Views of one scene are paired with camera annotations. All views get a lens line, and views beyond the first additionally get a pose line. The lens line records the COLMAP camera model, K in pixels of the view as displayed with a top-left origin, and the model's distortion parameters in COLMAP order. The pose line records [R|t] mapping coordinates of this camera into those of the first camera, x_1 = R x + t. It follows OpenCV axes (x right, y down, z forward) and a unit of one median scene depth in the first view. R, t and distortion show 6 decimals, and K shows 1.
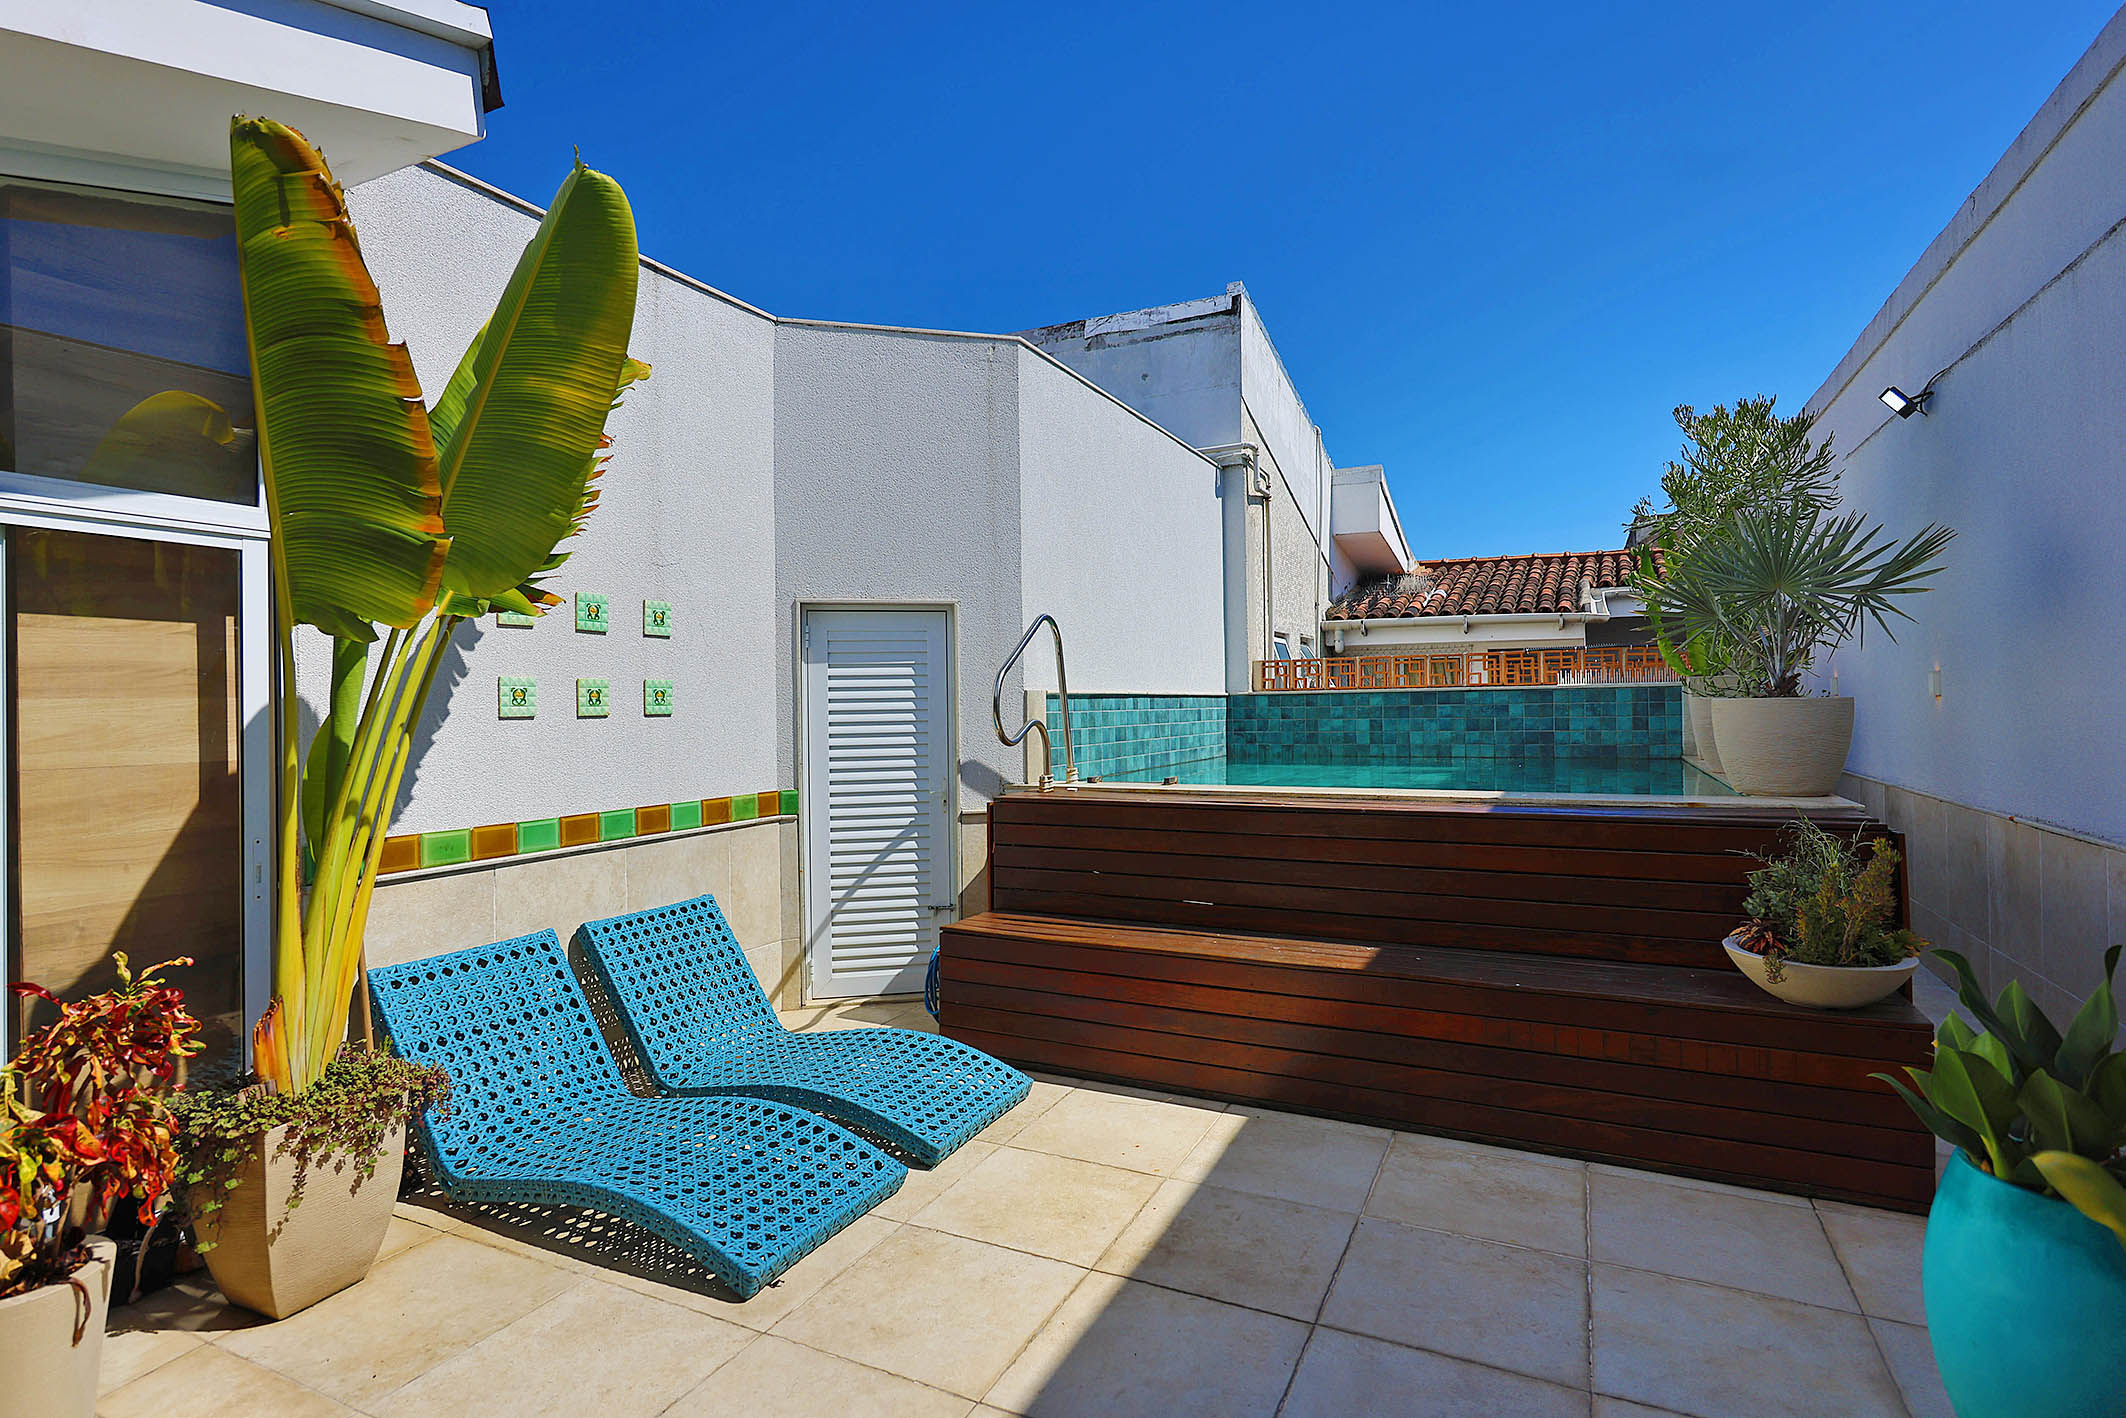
lens RADIAL K [[1061.7, 0, 1045.4], [0, 1061.7, 708.3], [0, 0, 1]] dist [-0.004979, -0.002196]
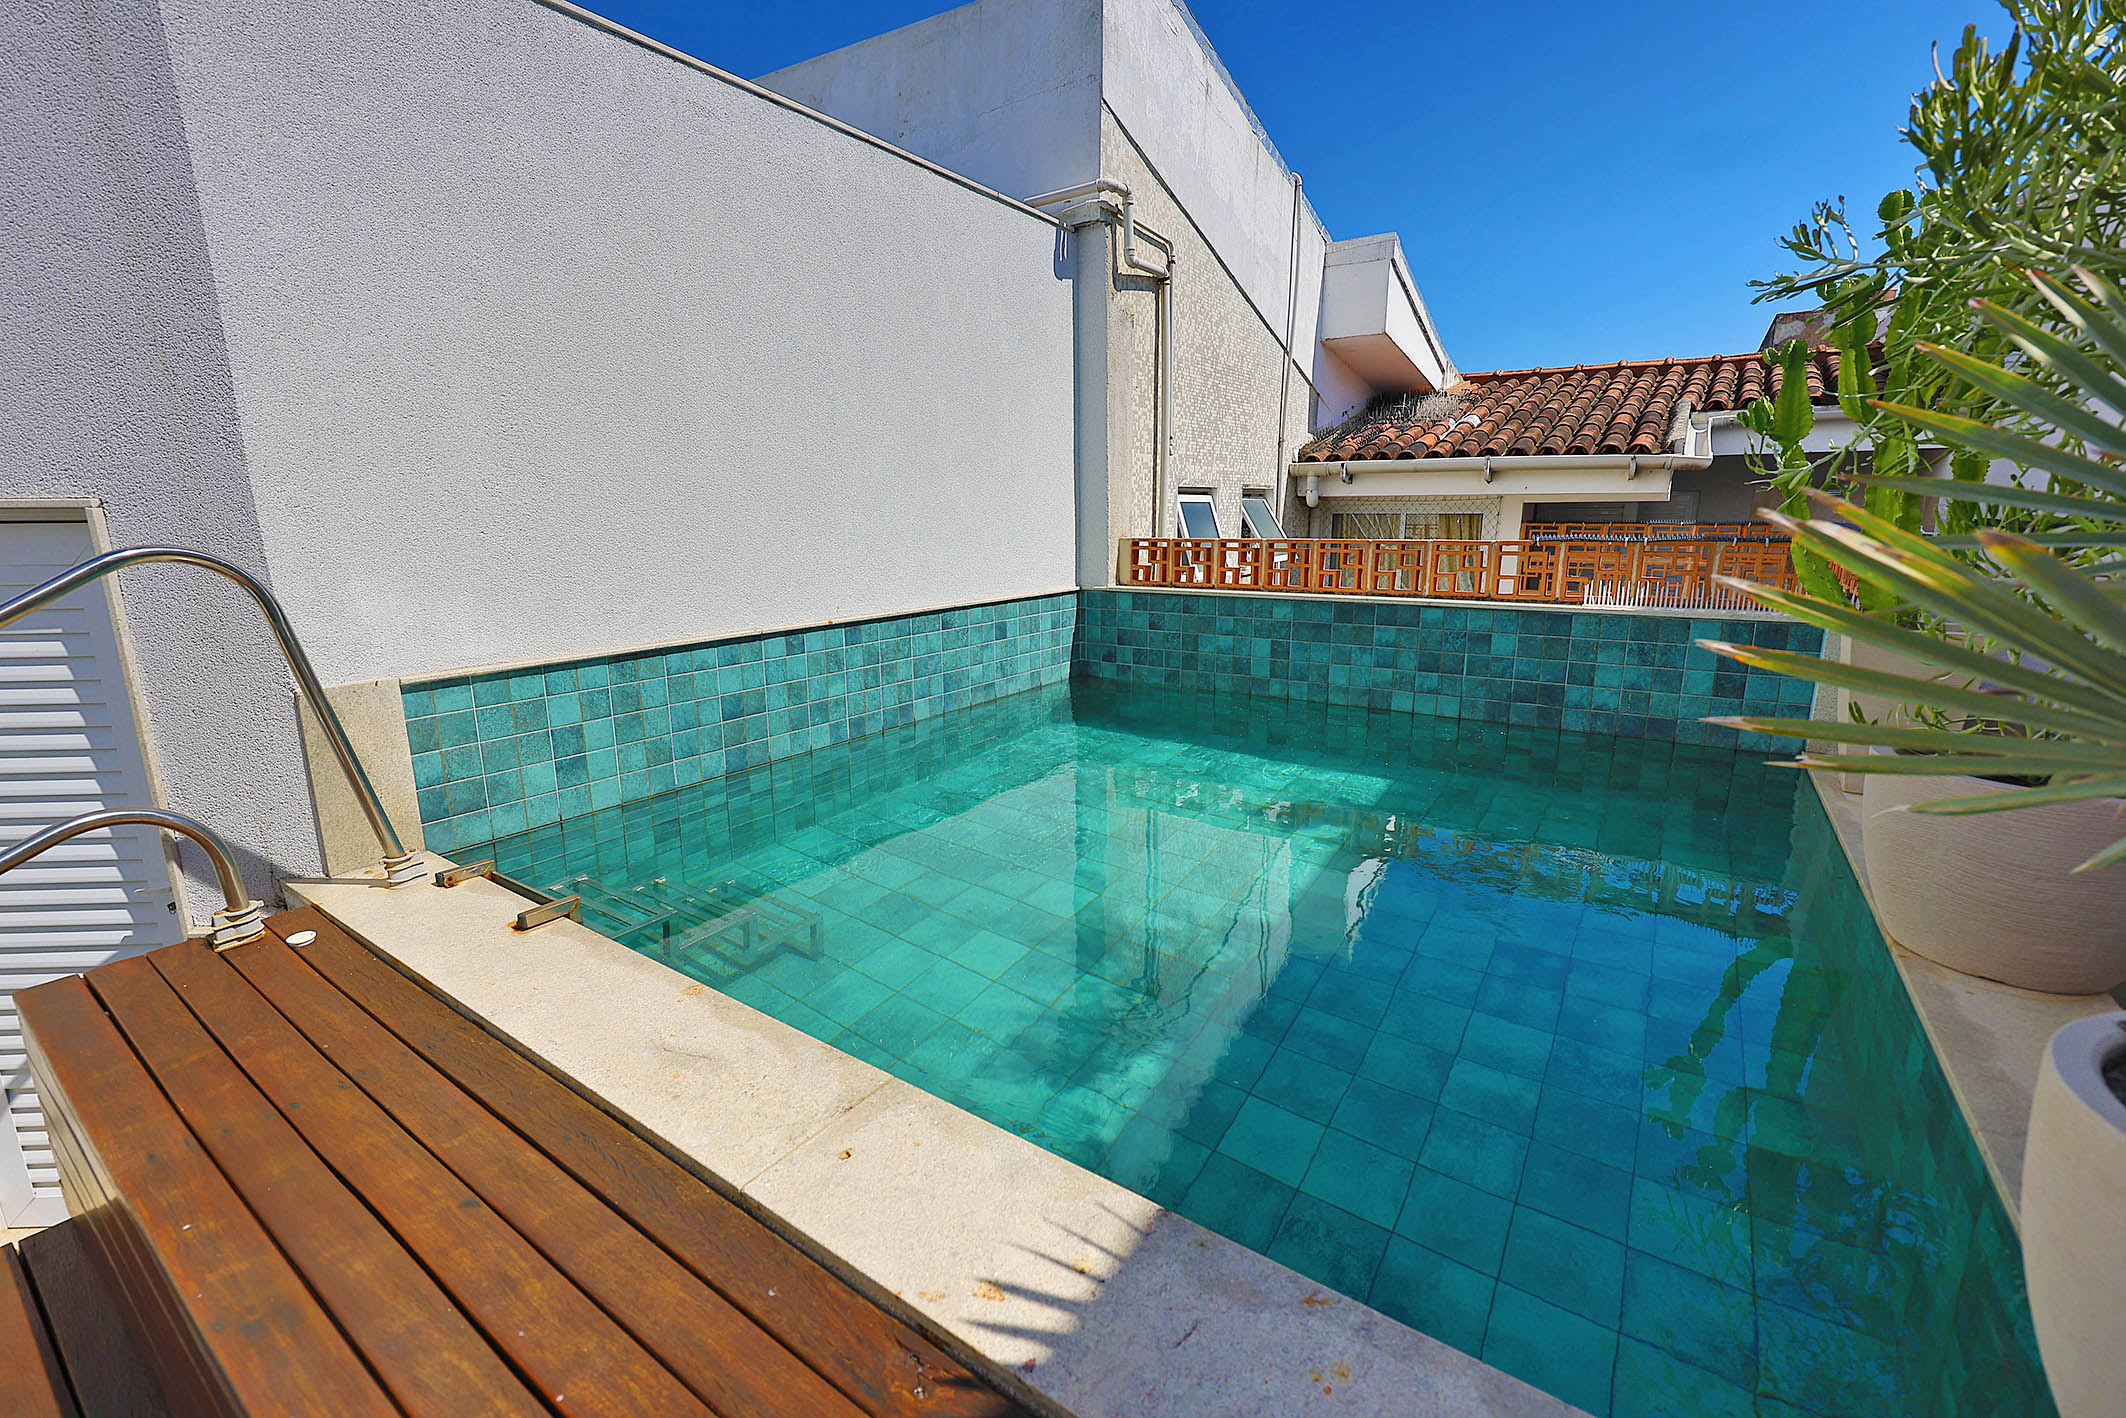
lens RADIAL K [[897.1, 0, 1051.1], [0, 897.1, 698.4], [0, 0, 1]] dist [0.003111, 0.000071]
pose [[0.990235, 0.034062, -0.135182, 0.233730], [-0.005491, 0.978469, 0.206321, -0.062597], [0.139299, -0.203564, 0.969101, 0.421462]]
